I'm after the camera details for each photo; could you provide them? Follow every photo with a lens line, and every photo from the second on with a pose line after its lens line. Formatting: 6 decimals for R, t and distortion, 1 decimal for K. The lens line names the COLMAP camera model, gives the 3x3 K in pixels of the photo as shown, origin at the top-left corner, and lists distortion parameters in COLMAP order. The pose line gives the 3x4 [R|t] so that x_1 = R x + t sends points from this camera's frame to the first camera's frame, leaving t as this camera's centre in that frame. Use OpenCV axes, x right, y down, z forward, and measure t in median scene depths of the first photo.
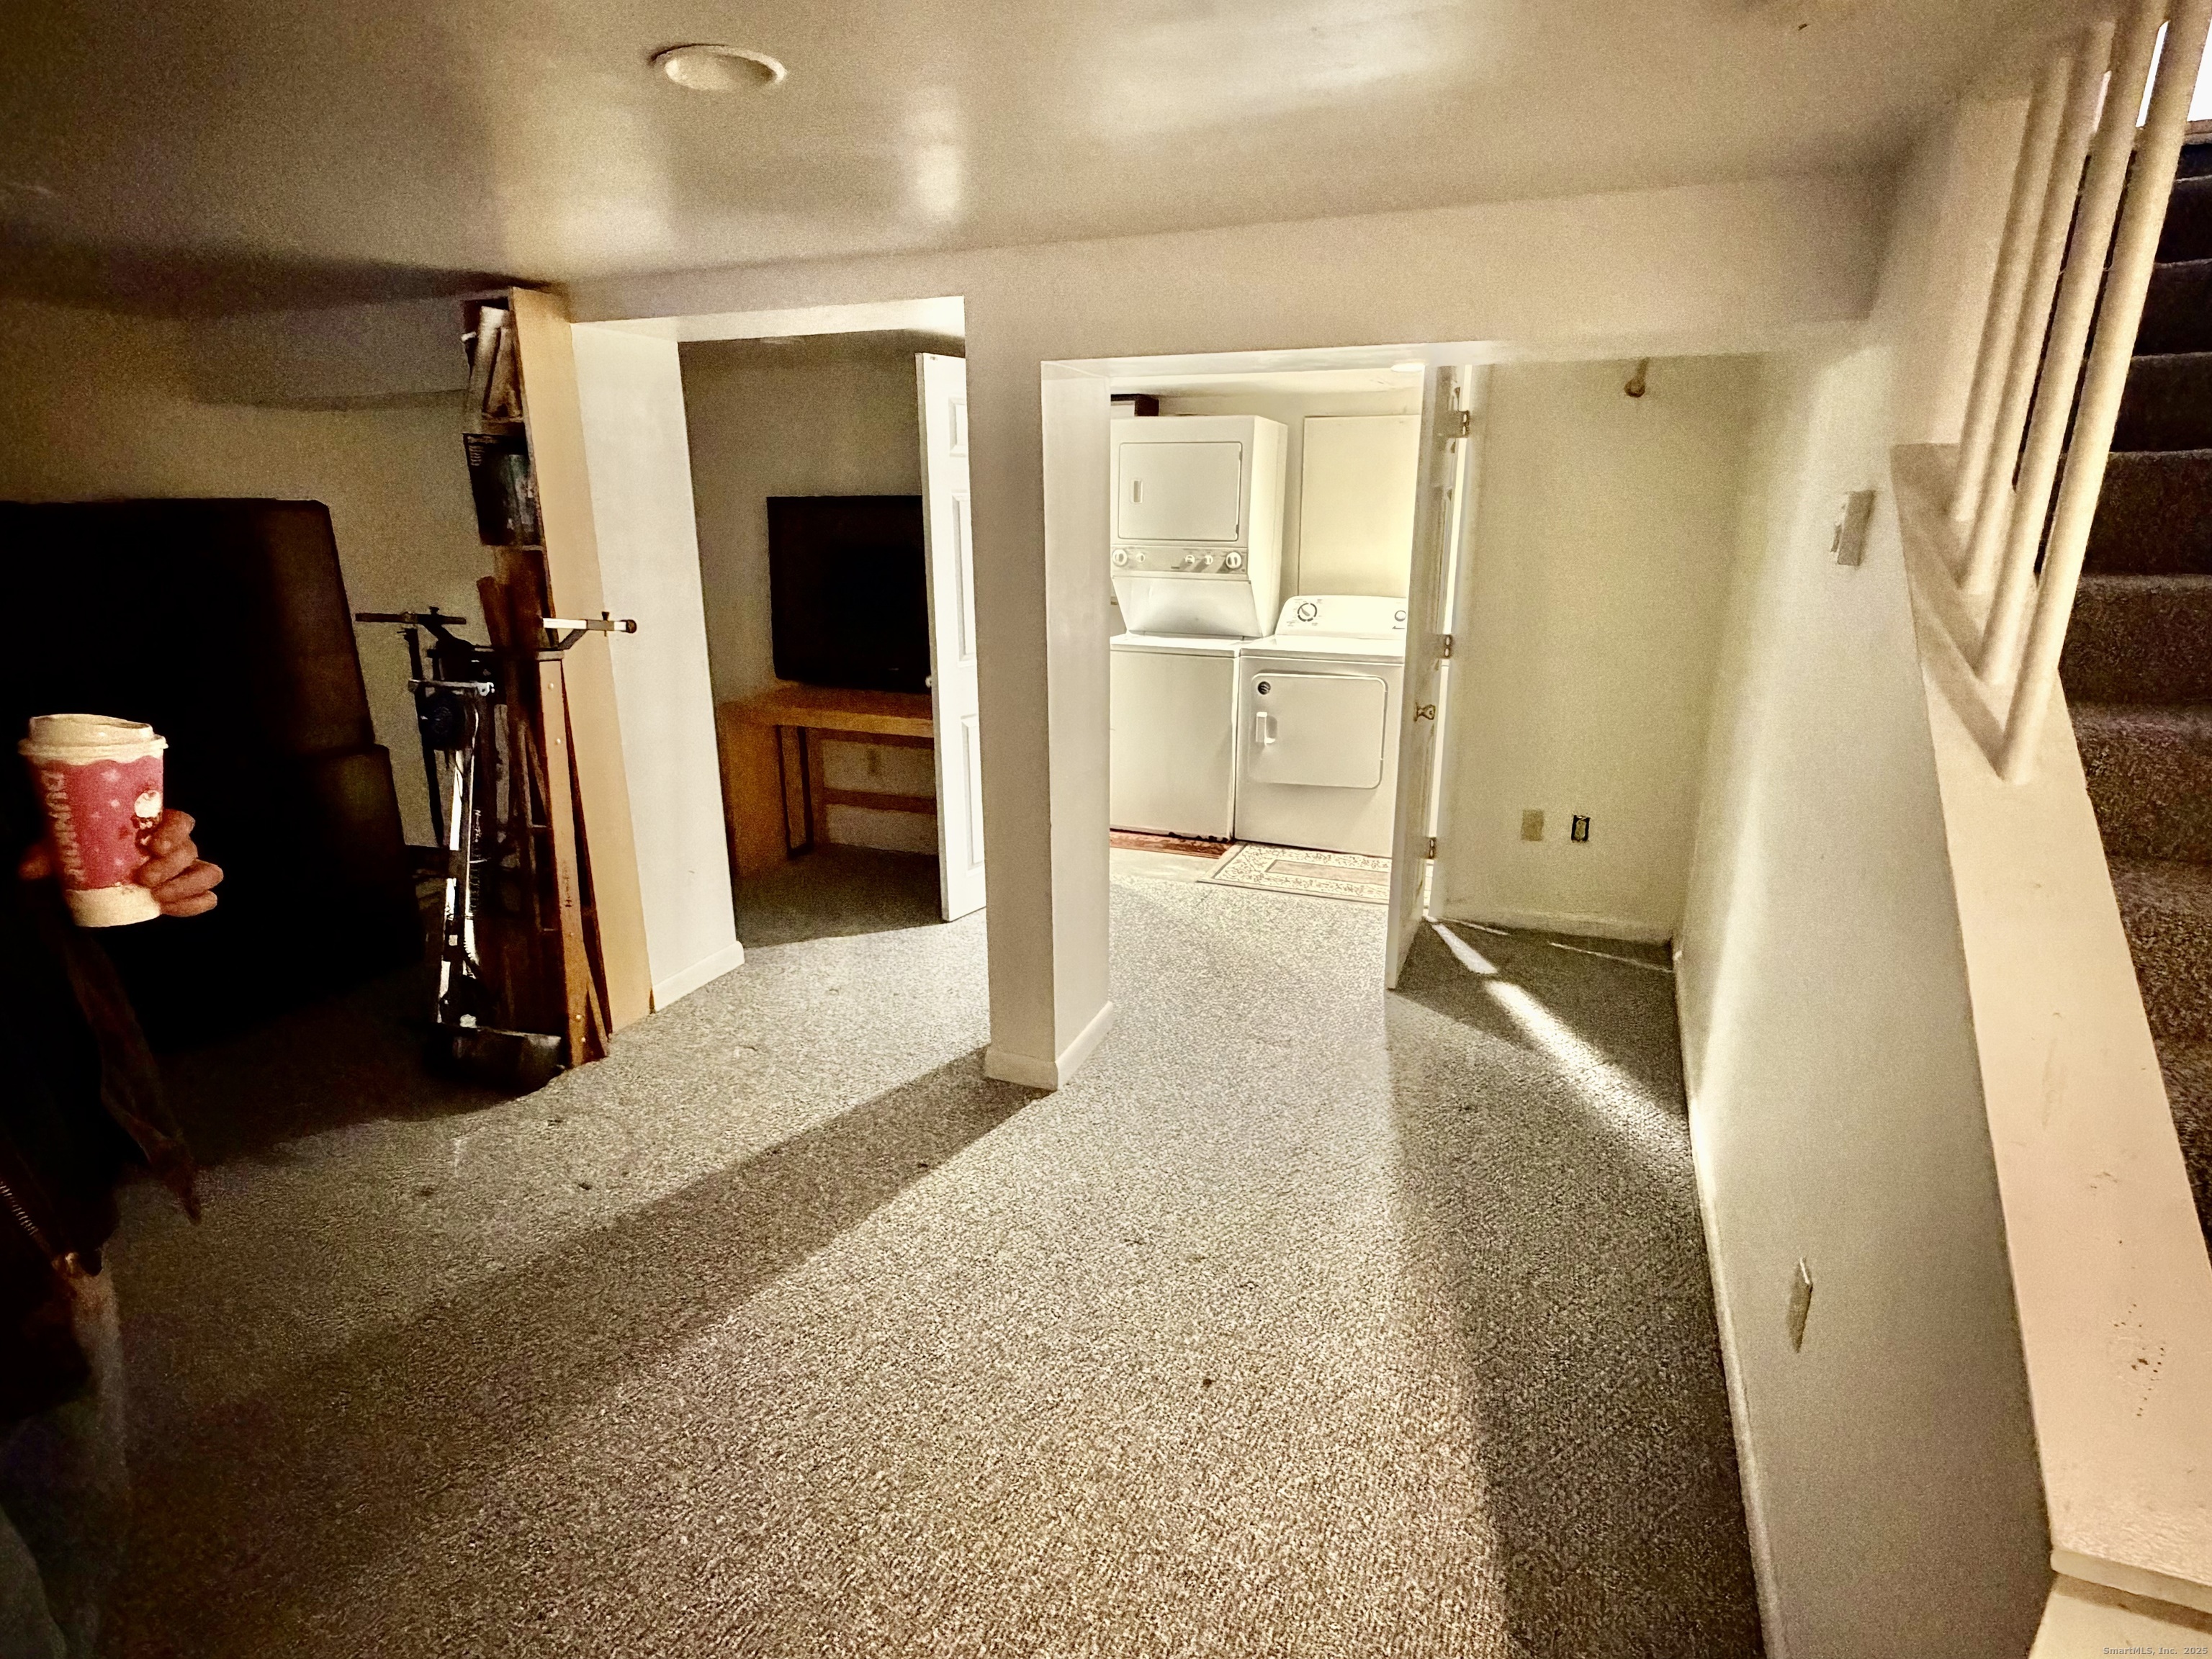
lens RADIAL K [[1124.9, 0, 1106.0], [0, 1124.9, 829.5], [0, 0, 1]] dist [-0.001688, -0.000188]
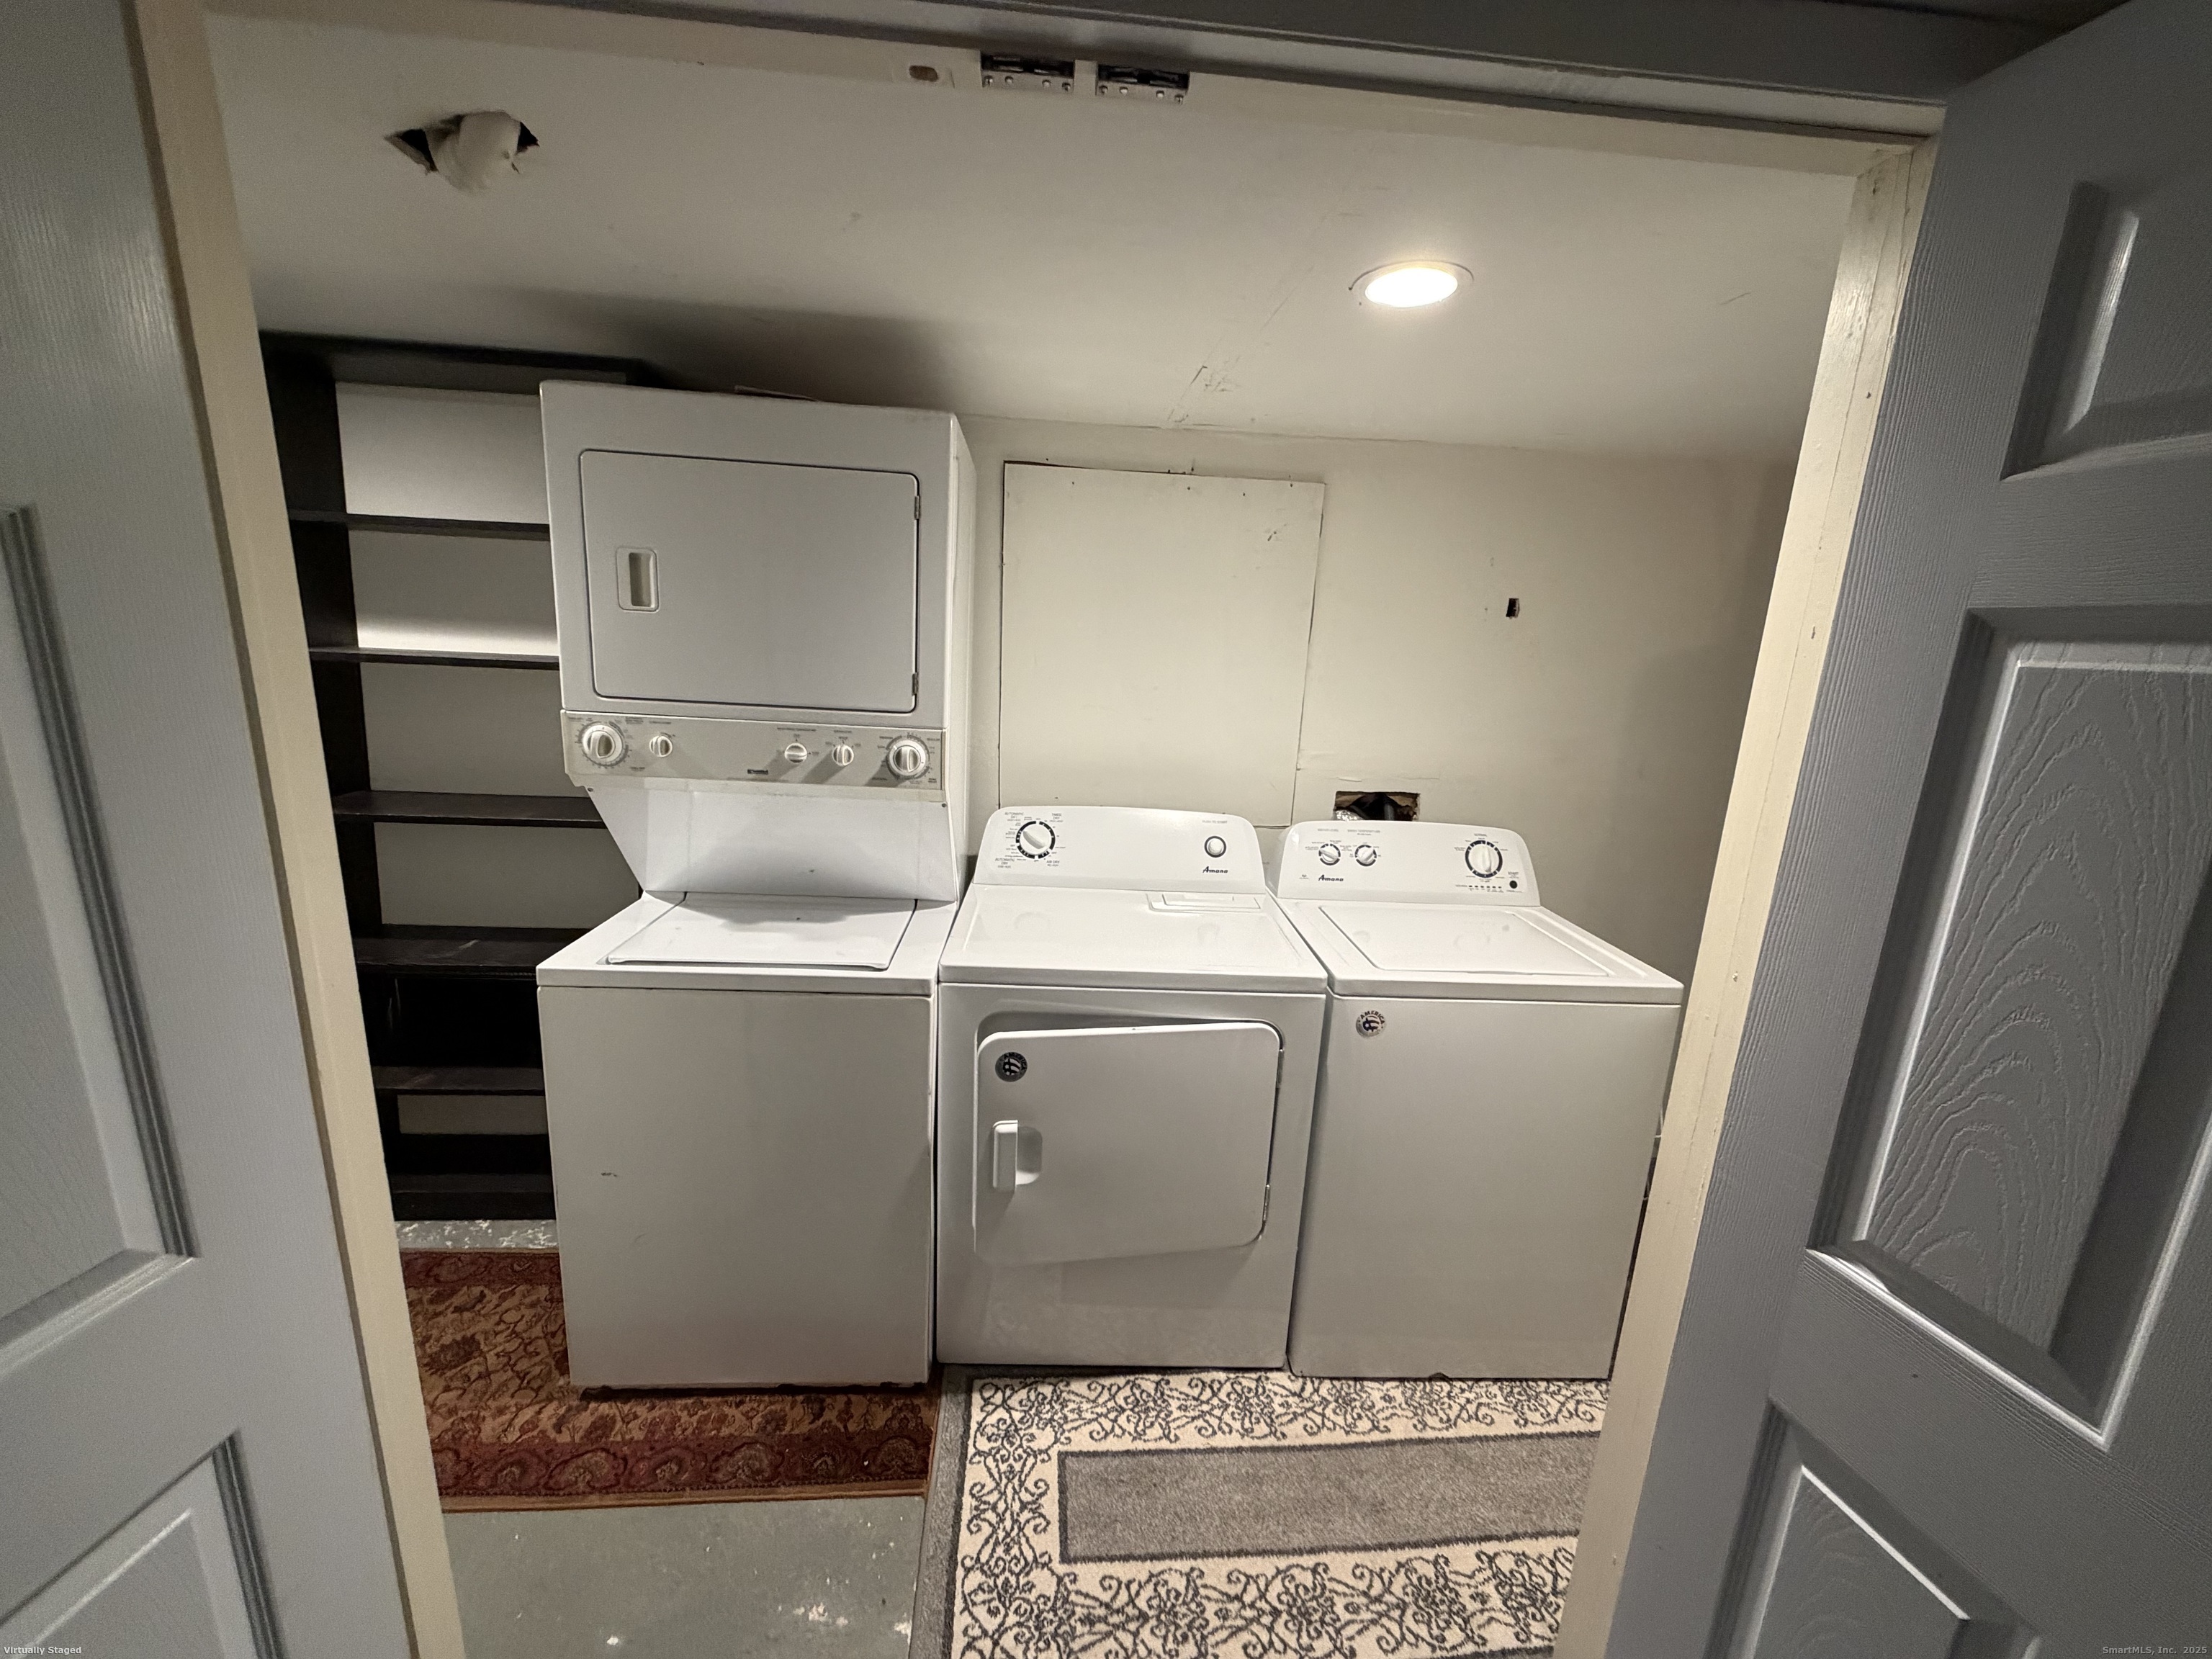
lens RADIAL K [[880.5, 0, 1106.0], [0, 880.5, 829.5], [0, 0, 1]] dist [0.000295, 0.000003]
pose [[0.894898, -0.056411, 0.442692, 0.032784], [0.080189, 0.996159, -0.035163, -0.193668], [-0.439008, 0.066967, 0.895984, 0.672077]]
